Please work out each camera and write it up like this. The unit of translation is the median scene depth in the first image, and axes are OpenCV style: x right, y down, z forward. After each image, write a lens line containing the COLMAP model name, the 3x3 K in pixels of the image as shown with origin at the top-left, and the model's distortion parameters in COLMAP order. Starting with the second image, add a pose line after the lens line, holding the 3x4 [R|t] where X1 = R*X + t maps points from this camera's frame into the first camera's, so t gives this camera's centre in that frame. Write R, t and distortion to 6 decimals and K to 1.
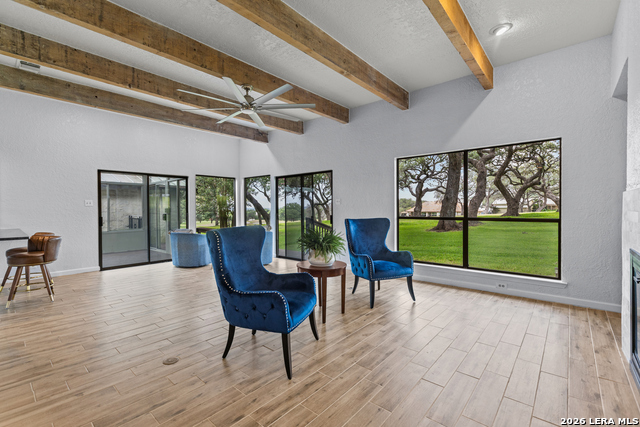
lens RADIAL K [[285.1, 0, 317.2], [0, 285.1, 212.5], [0, 0, 1]] dist [0.003418, -0.001646]
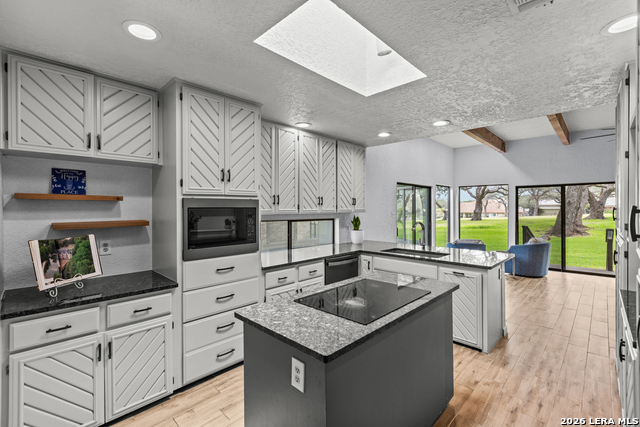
lens RADIAL K [[285.1, 0, 322.2], [0, 285.1, 210.5], [0, 0, 1]] dist [0.003418, -0.001646]
pose [[0.998452, 0.002280, -0.055568, -0.769344], [-0.002683, 0.999971, -0.007178, -0.030608], [0.055550, 0.007316, 0.998429, -0.044112]]
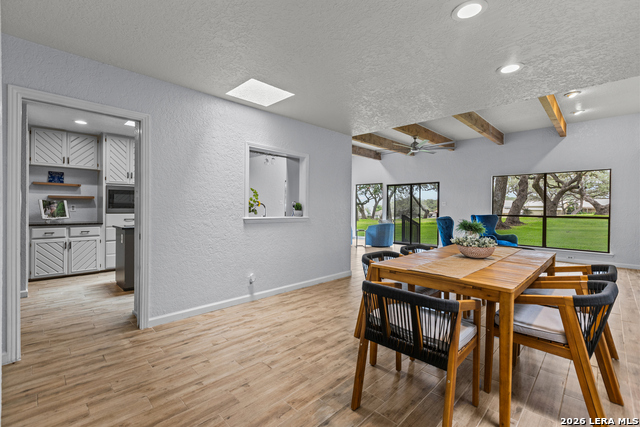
lens RADIAL K [[285.1, 0, 318.8], [0, 285.1, 210.2], [0, 0, 1]] dist [0.003418, -0.001646]
pose [[0.997726, 0.016145, -0.065439, -0.378250], [-0.016458, 0.999856, -0.004235, 0.008945], [0.065361, 0.005302, 0.997848, -0.399352]]
